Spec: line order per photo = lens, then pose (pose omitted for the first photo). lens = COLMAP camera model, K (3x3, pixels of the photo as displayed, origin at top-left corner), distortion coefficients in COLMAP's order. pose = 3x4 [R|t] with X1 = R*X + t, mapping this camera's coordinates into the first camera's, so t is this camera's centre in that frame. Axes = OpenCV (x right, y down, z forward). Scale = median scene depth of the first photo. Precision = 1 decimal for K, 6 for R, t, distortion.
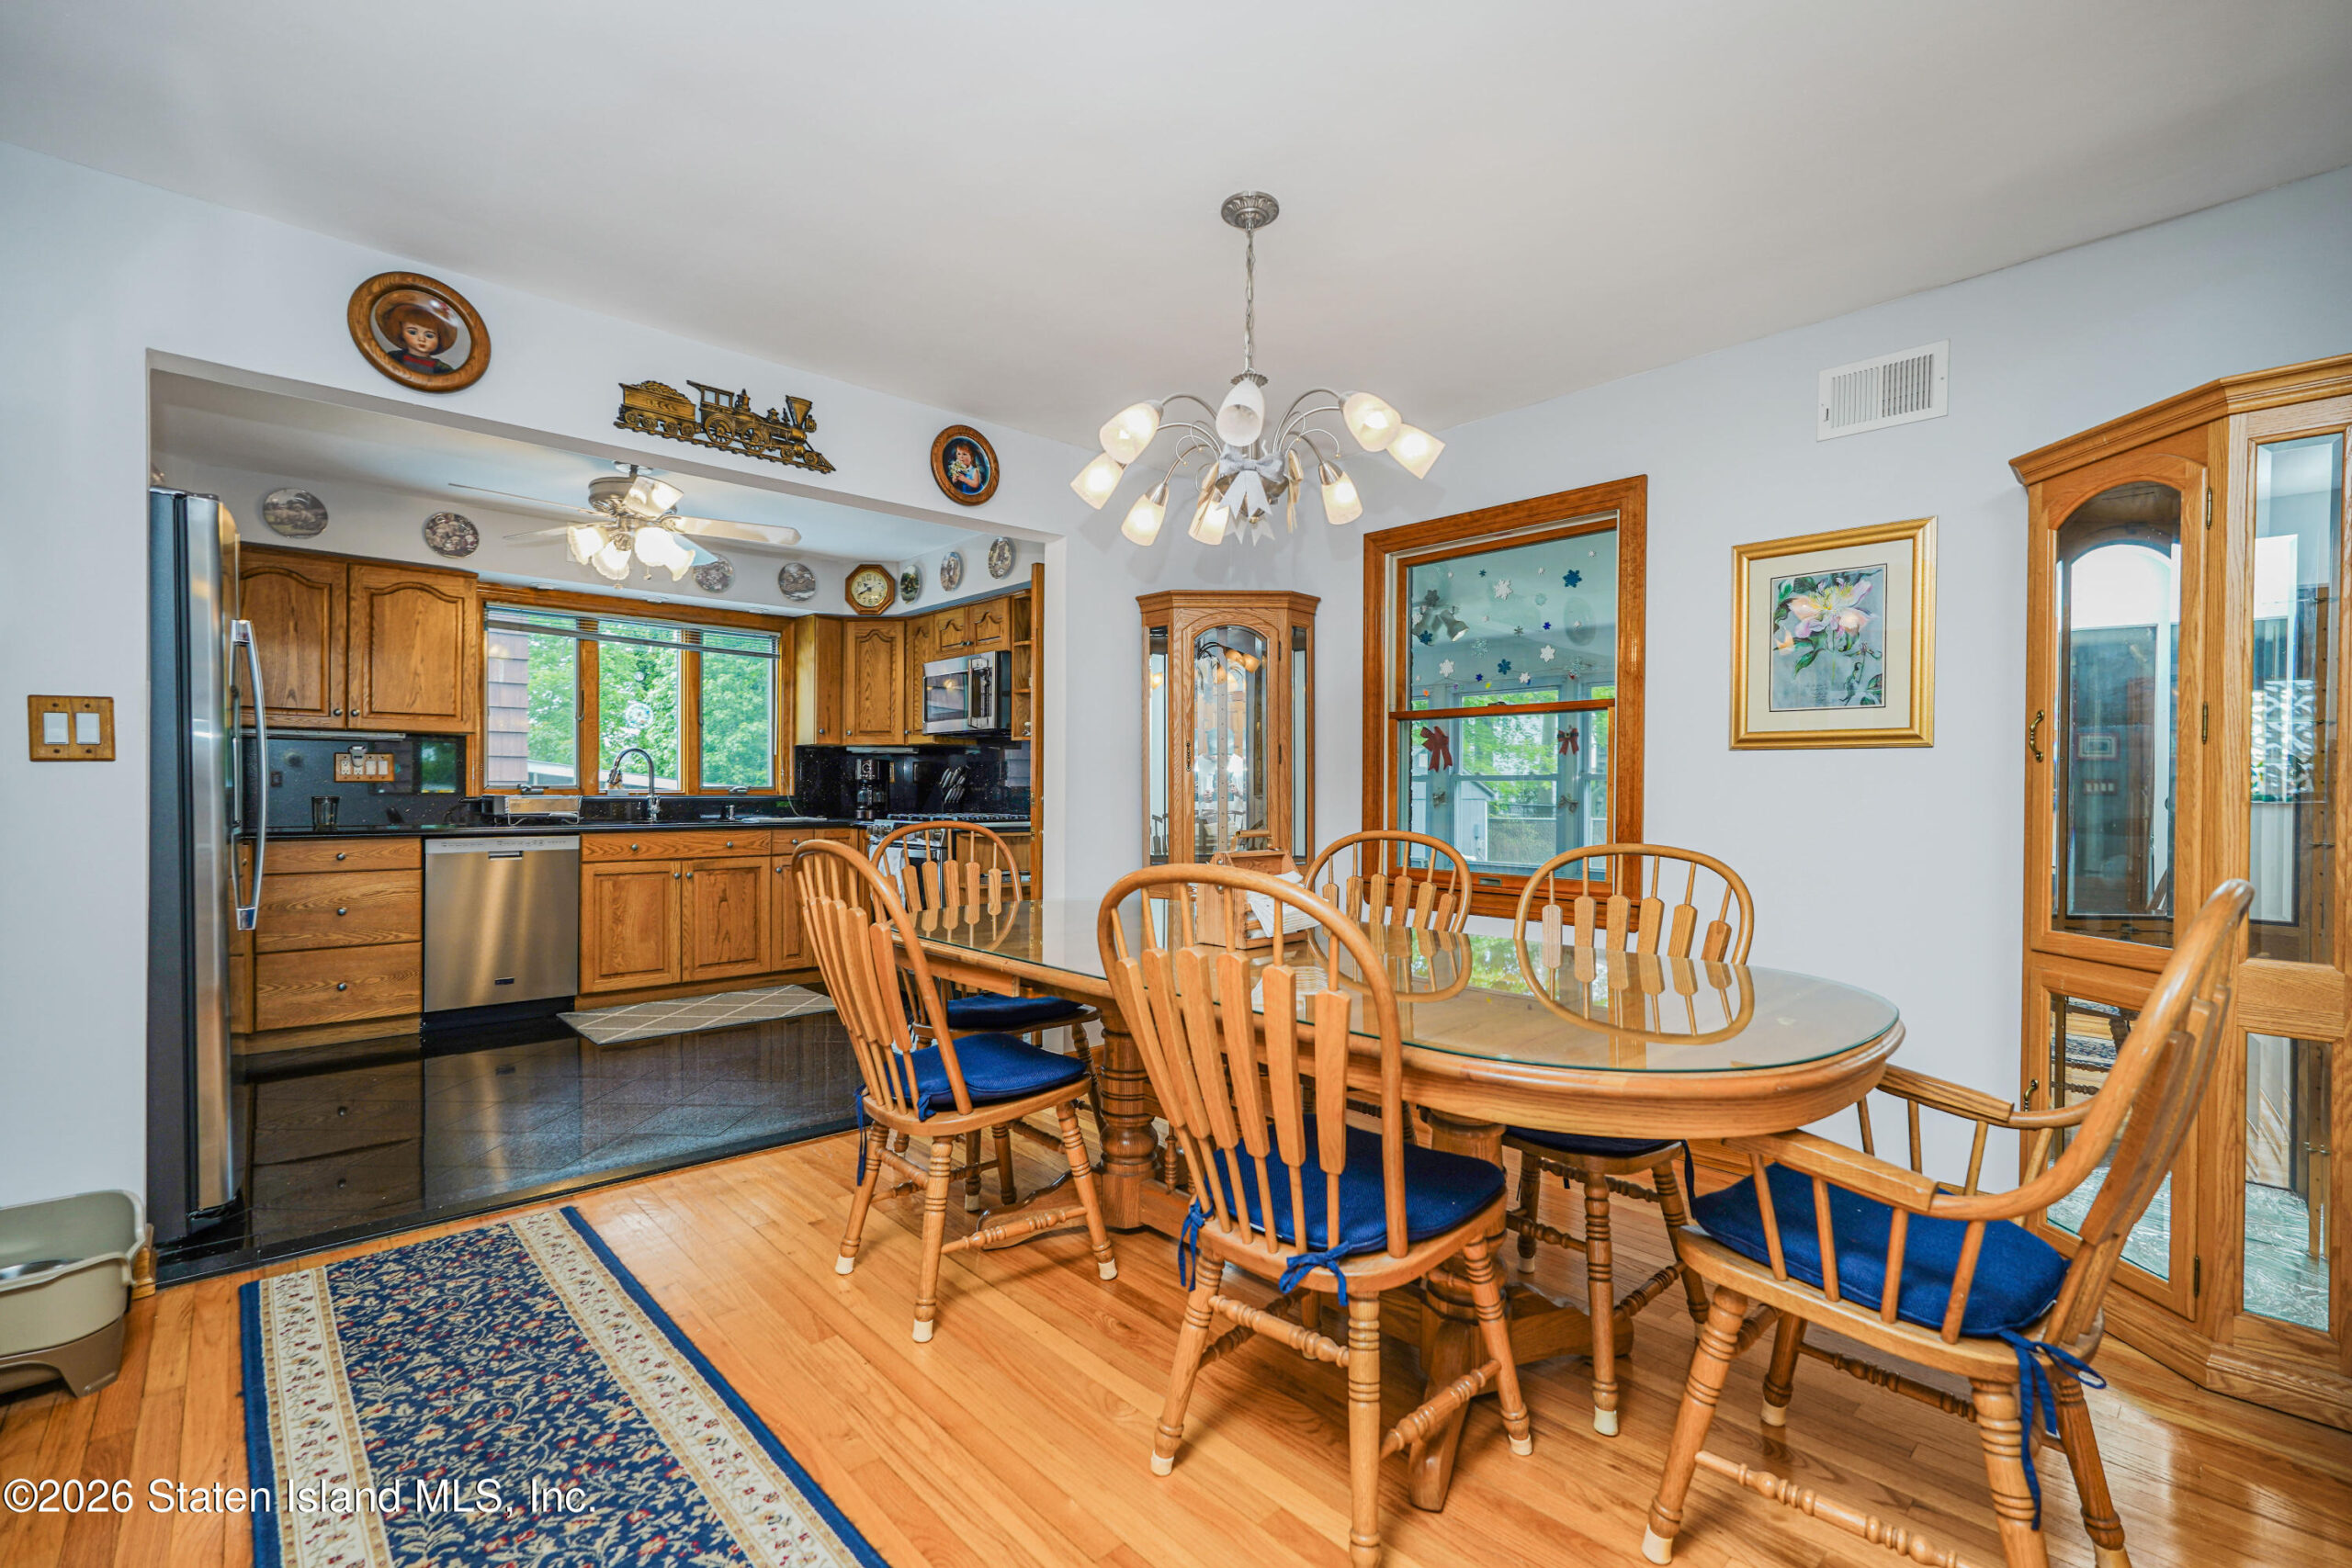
lens RADIAL K [[1044.5, 0, 1174.8], [0, 1044.5, 788.4], [0, 0, 1]] dist [-0.008891, 0.006414]
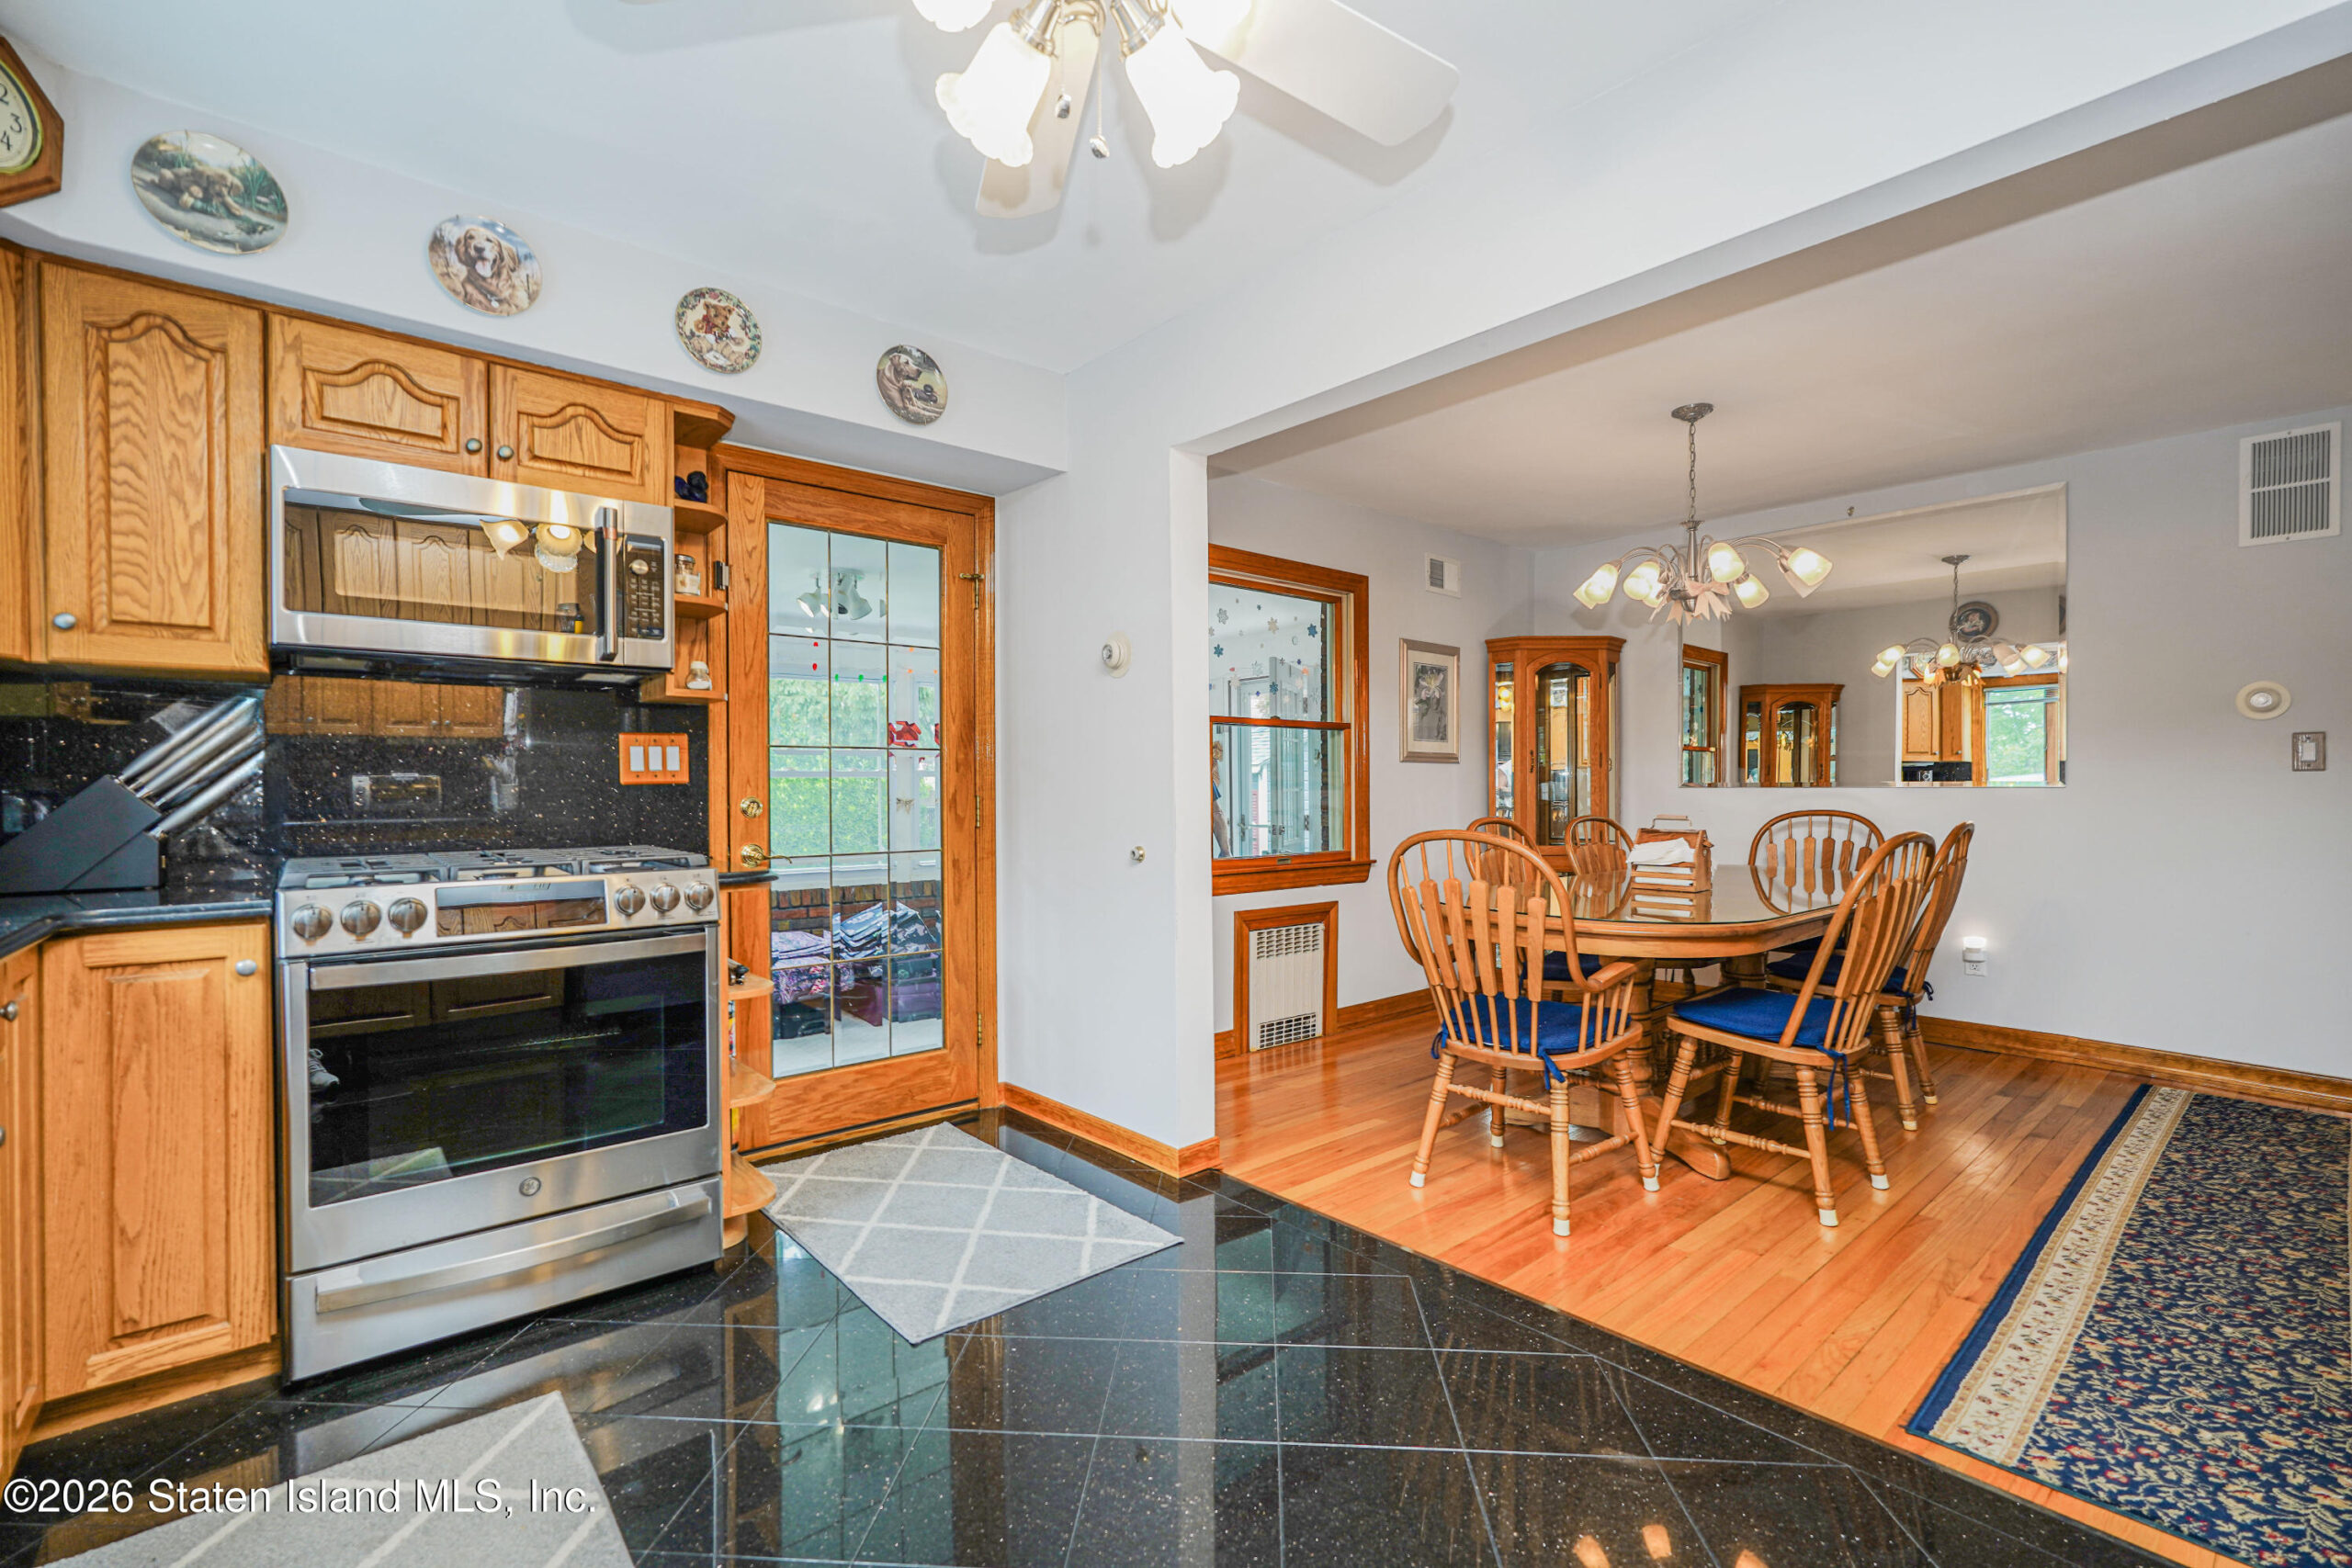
lens RADIAL K [[1044.5, 0, 1184.7], [0, 1044.5, 793.3], [0, 0, 1]] dist [-0.008891, 0.006414]
pose [[0.023613, -0.012238, 0.999646, -0.659761], [0.002310, 0.999923, 0.012187, -0.005269], [-0.999719, 0.002021, 0.023639, 0.763424]]
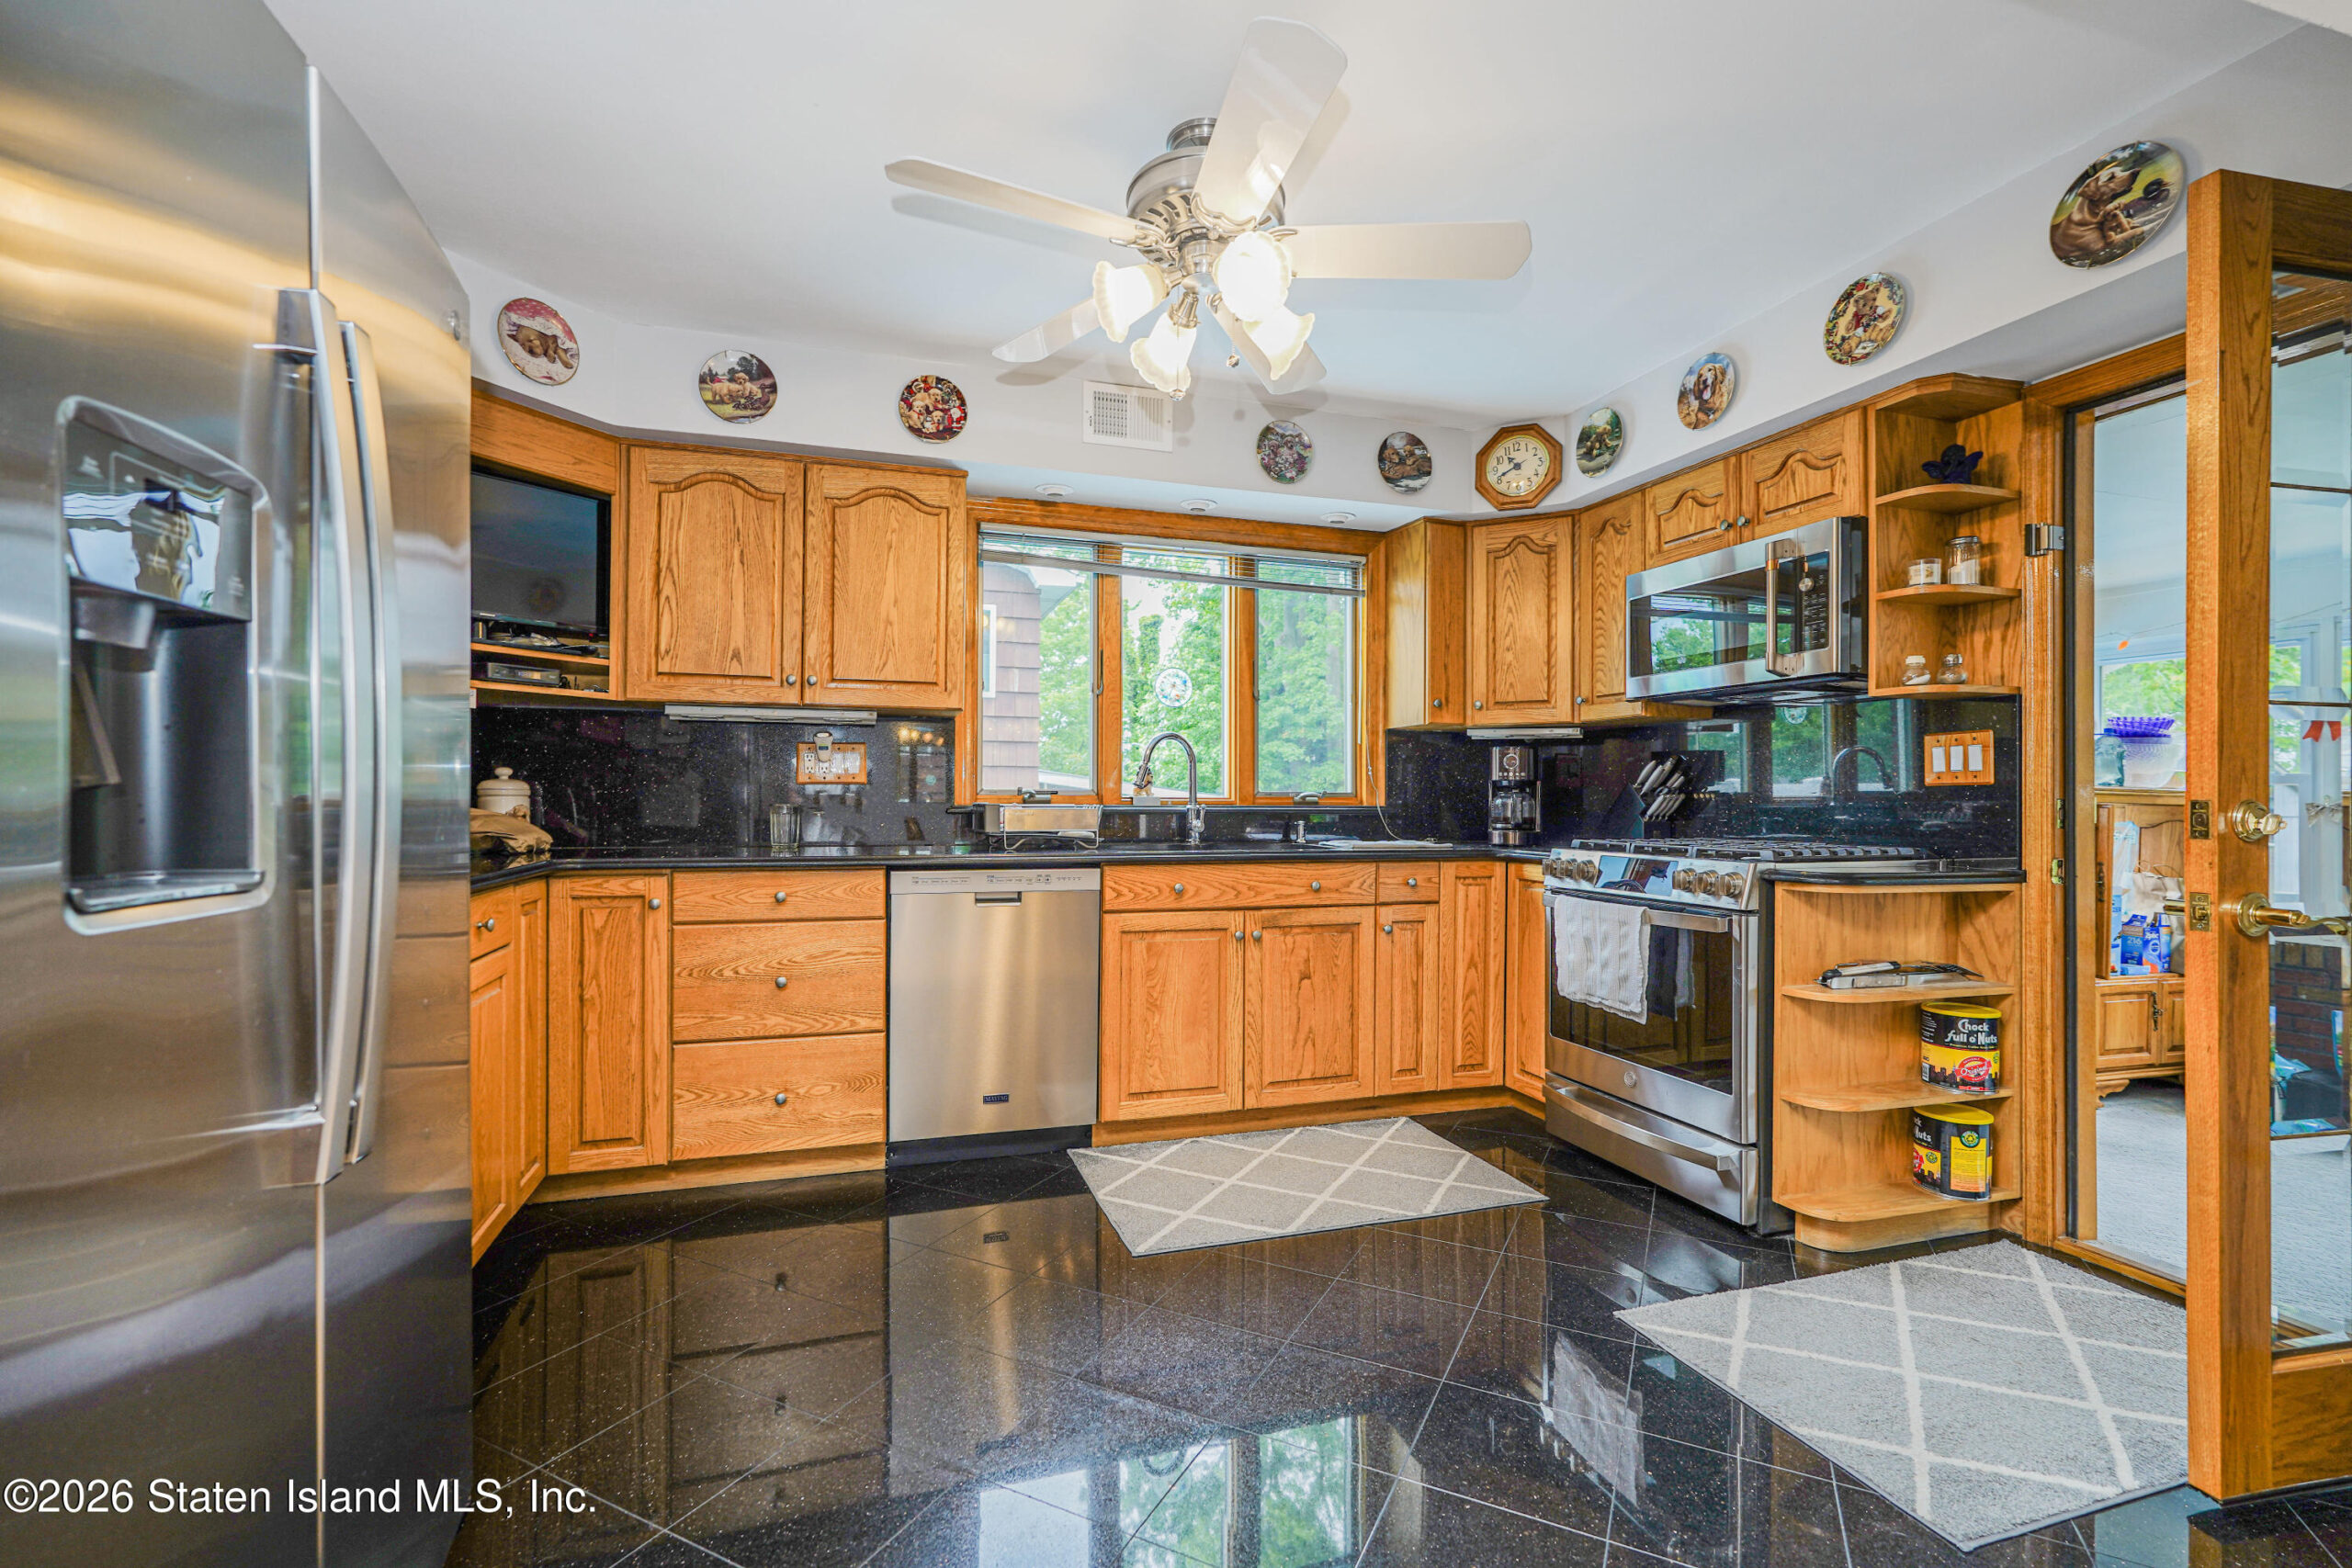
lens RADIAL K [[1044.5, 0, 1170.8], [0, 1044.5, 791.1], [0, 0, 1]] dist [-0.008891, 0.006414]
pose [[0.907985, -0.001272, -0.419001, -0.255888], [-0.002469, 0.999962, -0.008387, 0.003822], [0.418996, 0.008650, 0.907947, 0.424381]]
